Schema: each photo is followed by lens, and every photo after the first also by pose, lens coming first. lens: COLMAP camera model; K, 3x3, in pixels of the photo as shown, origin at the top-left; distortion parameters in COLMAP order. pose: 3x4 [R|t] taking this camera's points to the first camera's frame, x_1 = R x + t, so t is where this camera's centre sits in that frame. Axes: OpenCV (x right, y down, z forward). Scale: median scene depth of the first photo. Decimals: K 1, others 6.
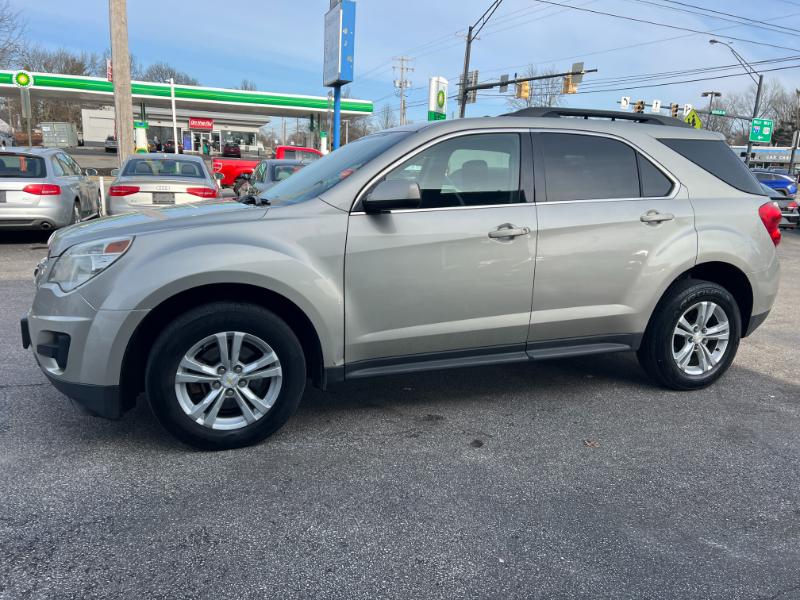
lens RADIAL K [[605.4, 0, 400.0], [0, 605.4, 300.0], [0, 0, 1]] dist [0.046625, -0.050366]
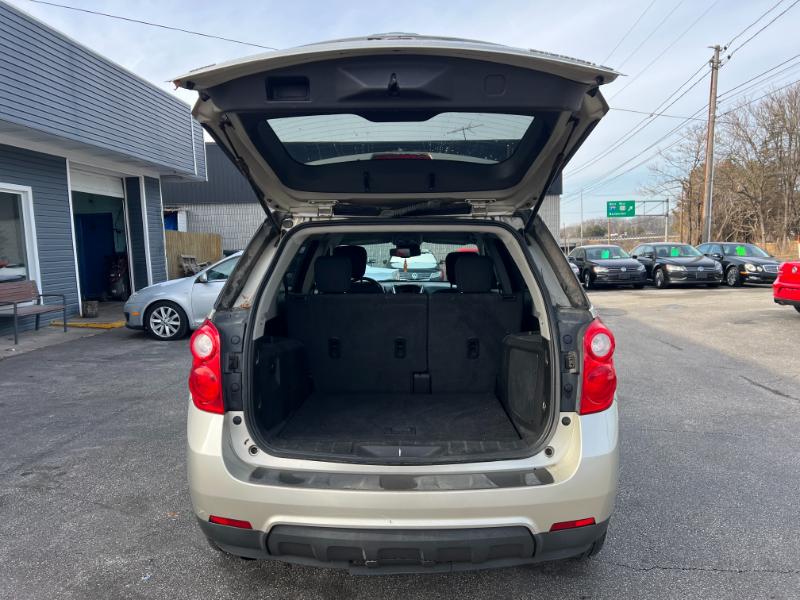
lens RADIAL K [[608.6, 0, 400.3], [0, 608.6, 293.6], [0, 0, 1]] dist [0.052754, -0.061662]
pose [[-0.382217, 0.045670, -0.922943, 1.161356], [-0.188744, 0.973864, 0.126354, -0.312548], [0.904592, 0.222494, -0.363607, 1.485964]]
